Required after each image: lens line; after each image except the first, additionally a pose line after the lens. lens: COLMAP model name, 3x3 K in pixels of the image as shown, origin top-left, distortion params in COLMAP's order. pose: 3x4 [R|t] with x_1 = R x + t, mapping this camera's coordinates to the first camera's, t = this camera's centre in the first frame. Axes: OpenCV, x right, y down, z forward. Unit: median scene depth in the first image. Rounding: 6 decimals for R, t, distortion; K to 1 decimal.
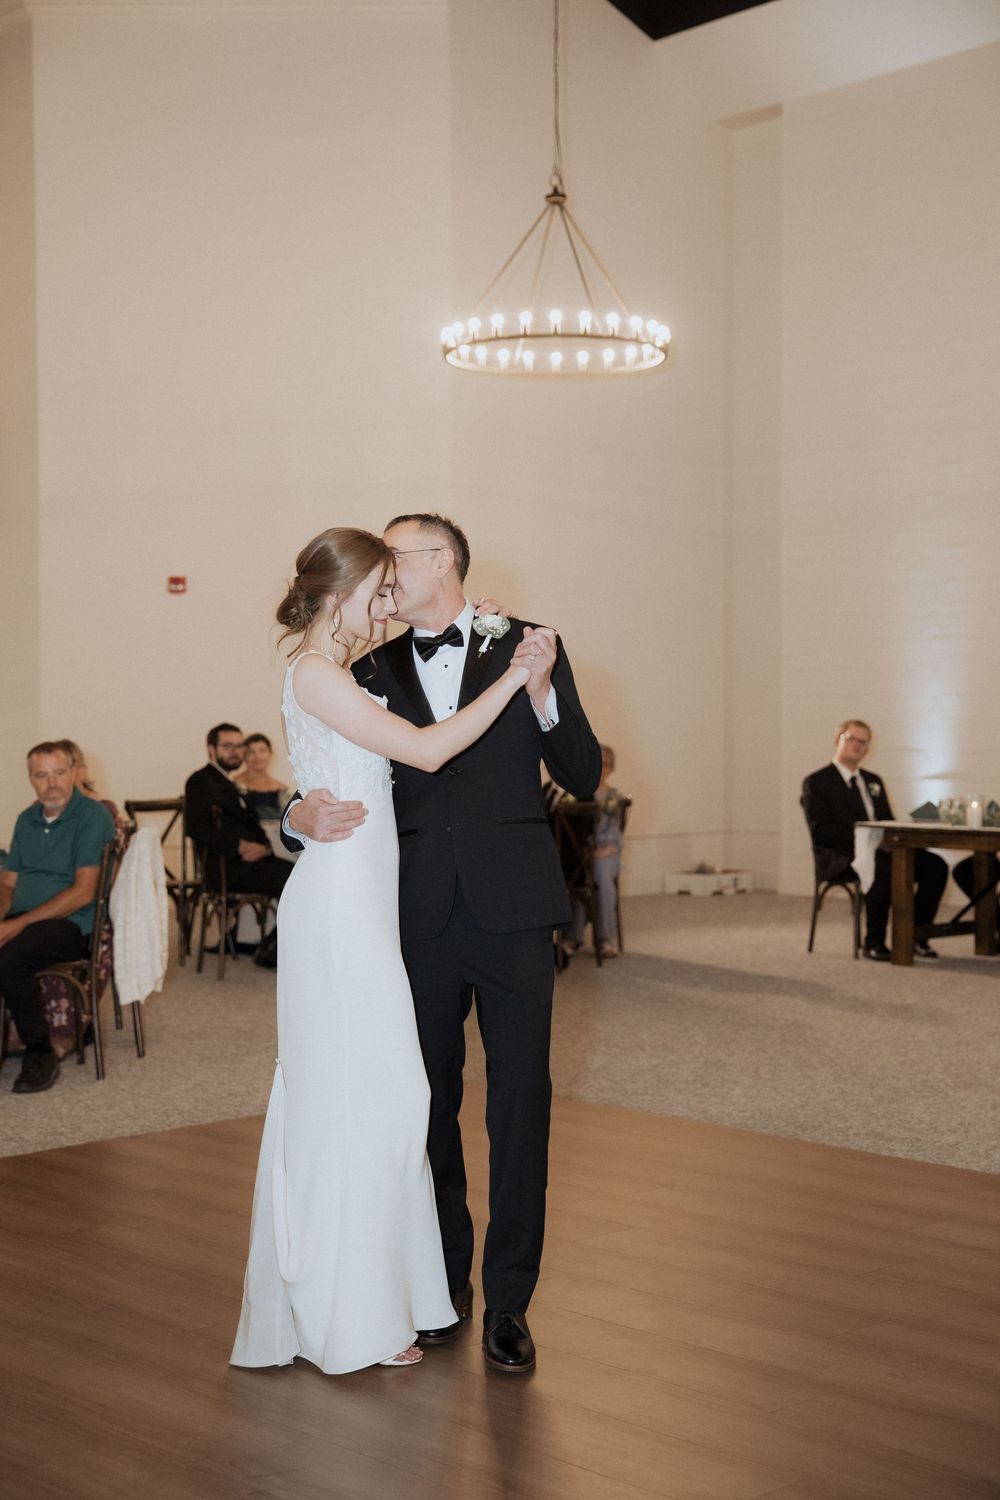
lens RADIAL K [[2206.4, 0, 500.0], [0, 2206.4, 750.0], [0, 0, 1]] dist [0.163709, -1.452250]
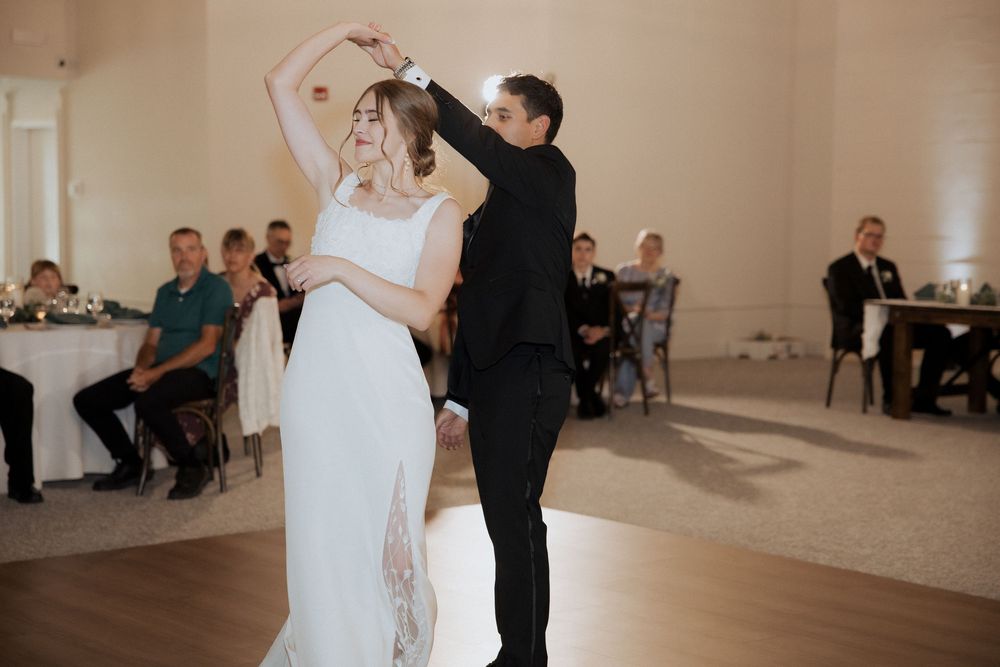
lens RADIAL K [[2007.4, 0, 500.0], [0, 2007.4, 333.5], [0, 0, 1]] dist [0.024611, 0.167256]
pose [[0.996300, 0.016558, -0.084338, 0.055926], [-0.011897, 0.998390, 0.055468, -0.007553], [0.085121, -0.054259, 0.994892, -0.104444]]
